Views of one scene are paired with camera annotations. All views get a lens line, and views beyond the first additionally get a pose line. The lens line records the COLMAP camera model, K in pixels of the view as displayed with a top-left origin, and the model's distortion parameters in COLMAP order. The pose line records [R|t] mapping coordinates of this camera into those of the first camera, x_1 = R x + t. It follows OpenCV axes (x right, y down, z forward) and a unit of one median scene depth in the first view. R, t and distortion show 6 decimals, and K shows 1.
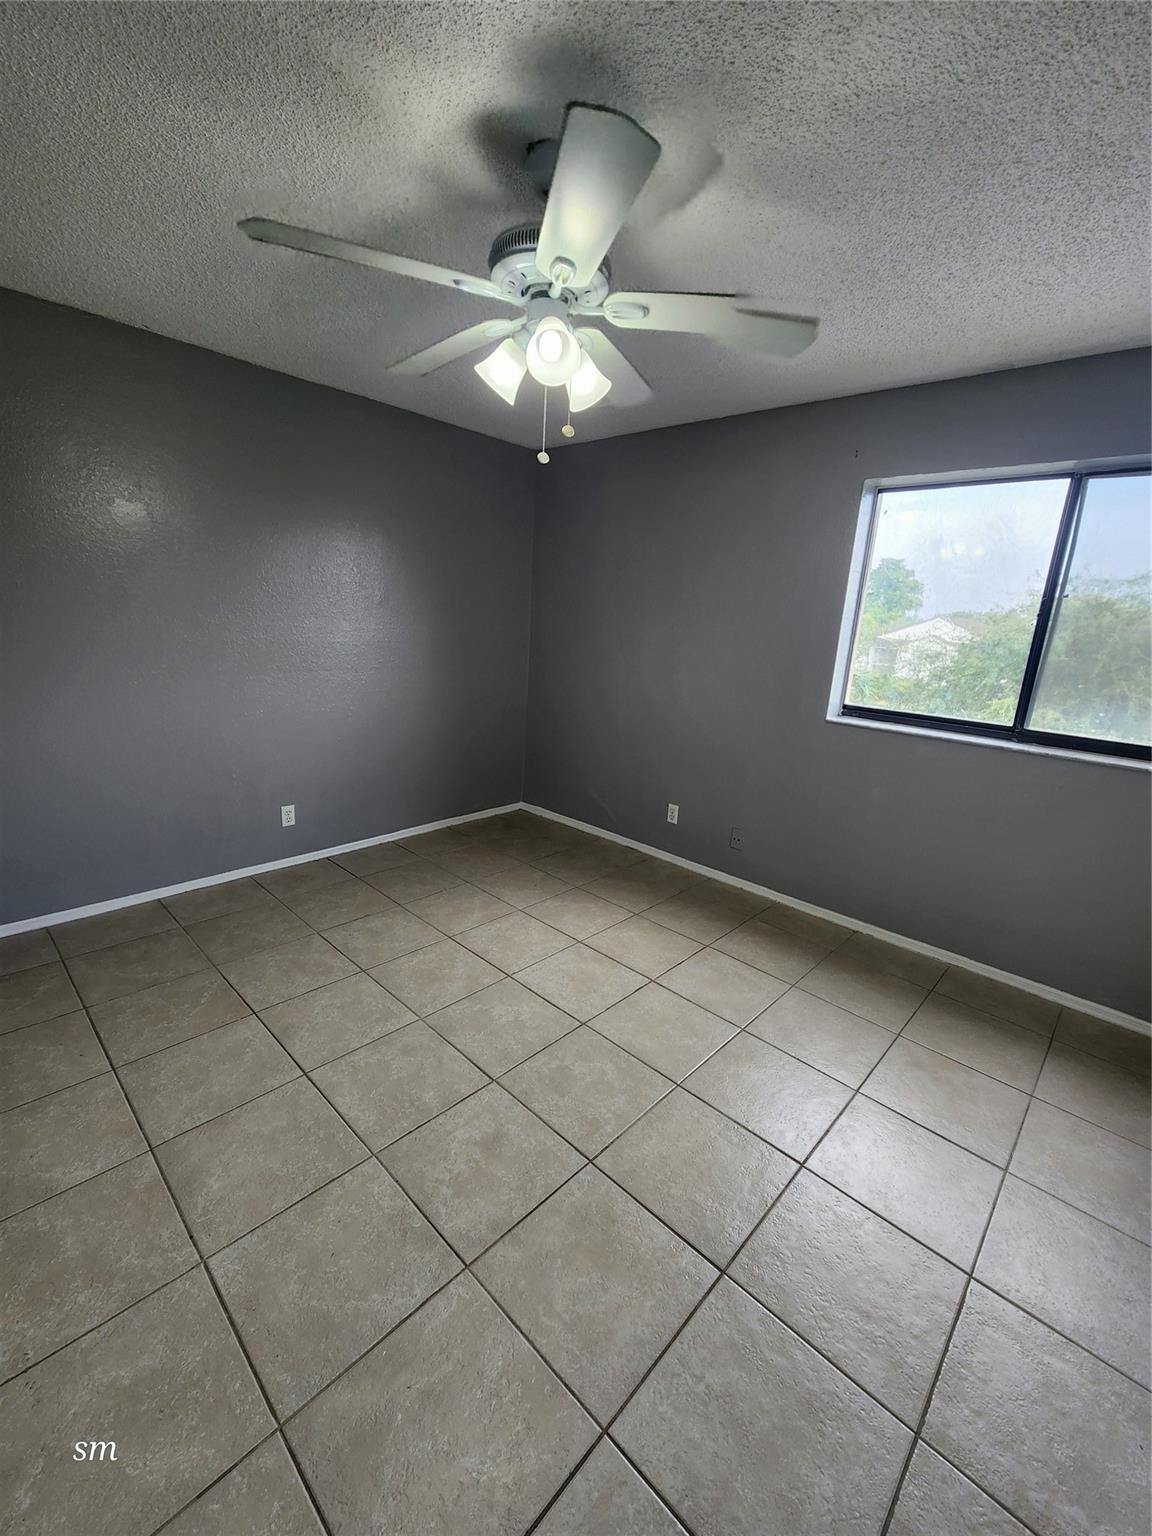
lens RADIAL K [[628.1, 0, 582.8], [0, 628.1, 780.8], [0, 0, 1]] dist [-0.003295, 0.000738]
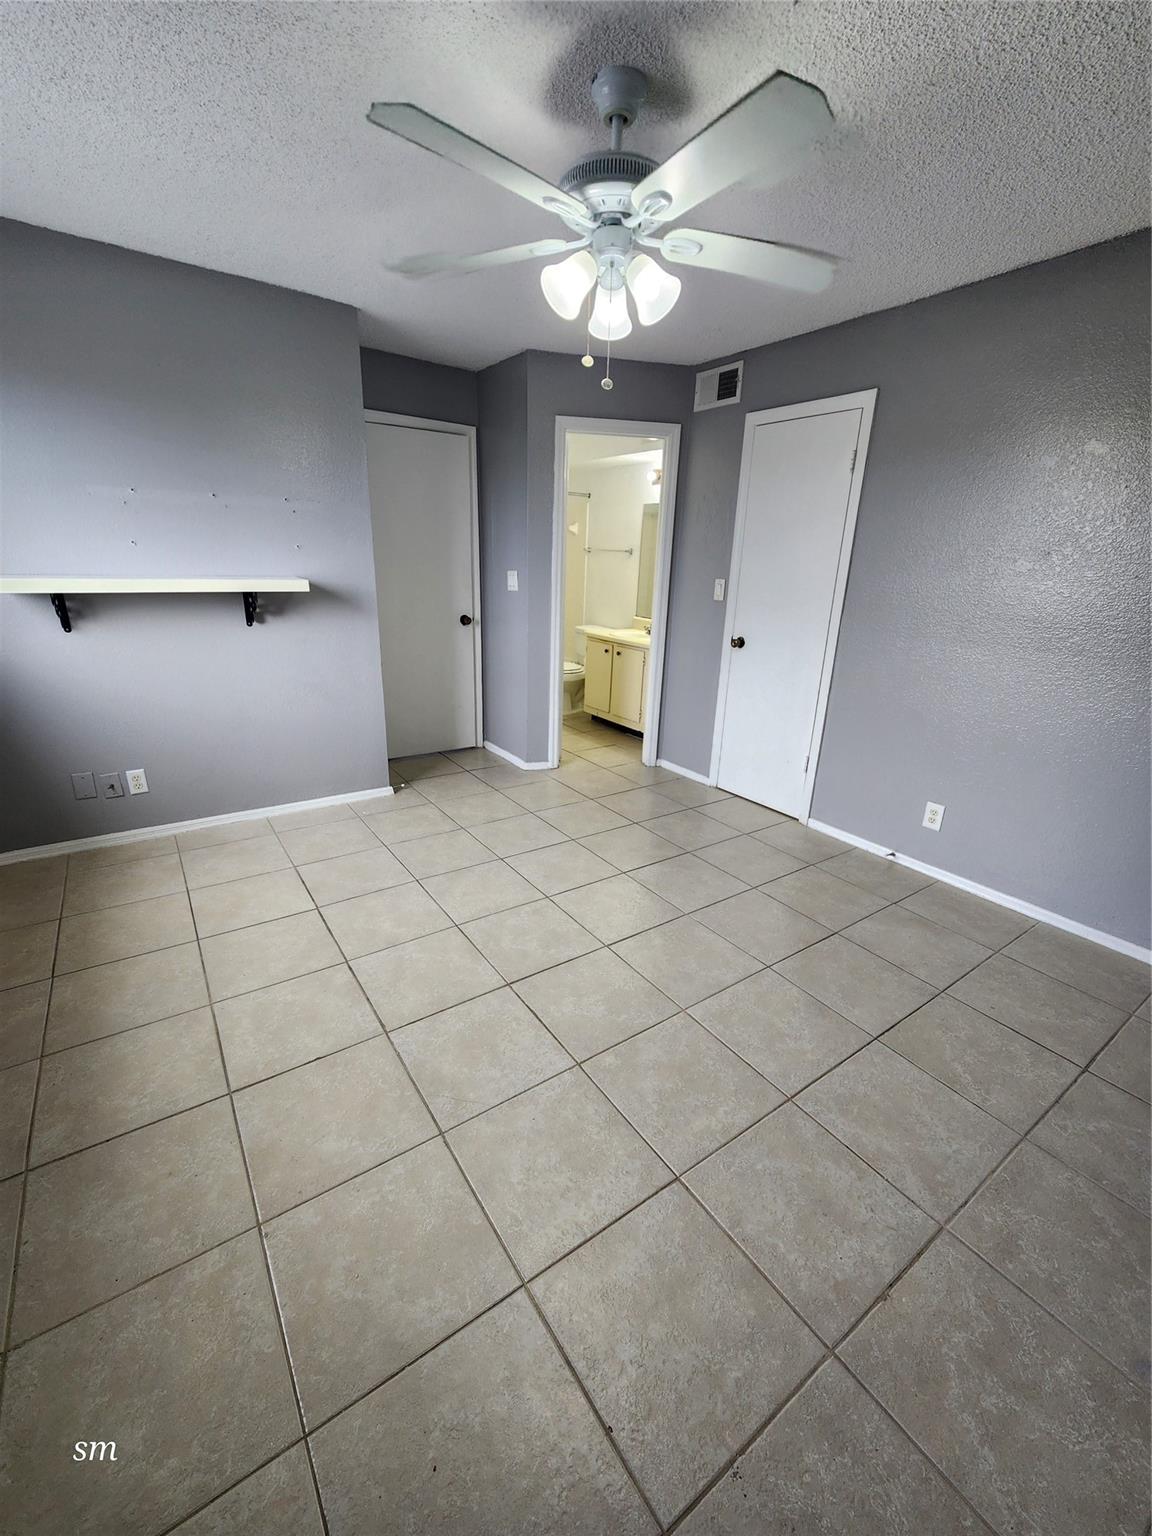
lens RADIAL K [[628.1, 0, 582.8], [0, 628.1, 780.8], [0, 0, 1]] dist [-0.003295, 0.000738]
pose [[-0.974642, -0.156165, 0.160267, -0.208036], [-0.036289, 0.817038, 0.575440, -0.398896], [-0.220808, 0.555032, -0.801987, 1.559419]]
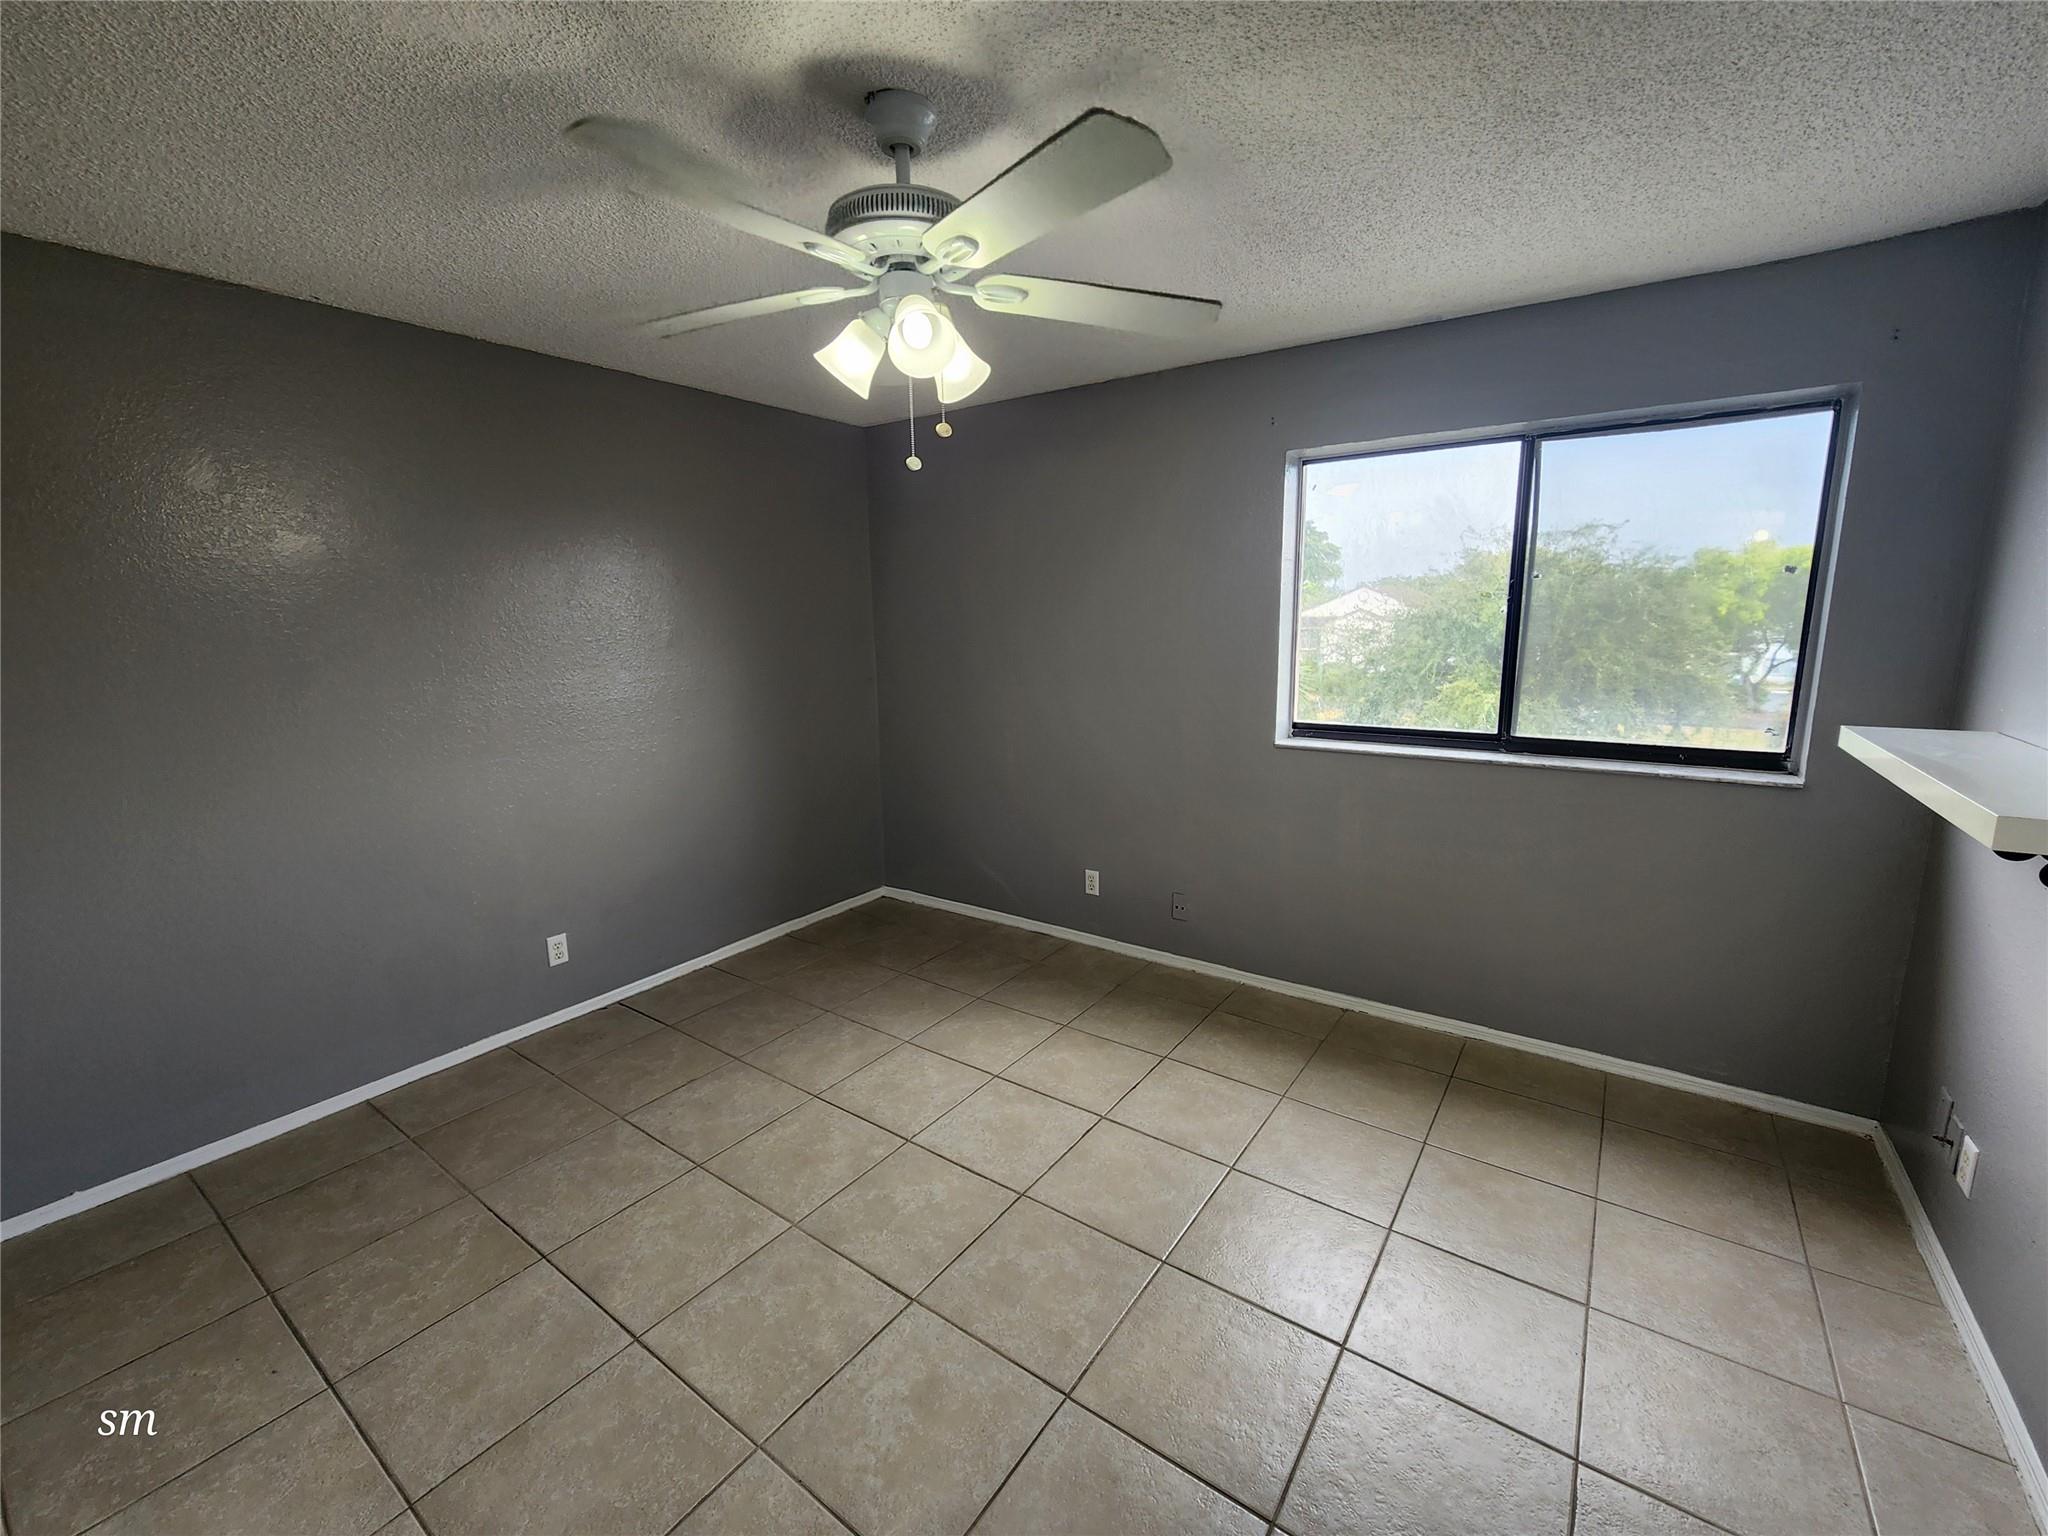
lens RADIAL K [[837.5, 0, 1043.1], [0, 837.5, 765.5], [0, 0, 1]] dist [-0.003295, 0.000738]
pose [[0.987081, -0.097227, 0.127351, -0.050504], [0.106744, 0.991808, -0.070155, -0.037438], [-0.119487, 0.082843, 0.989374, -0.008183]]
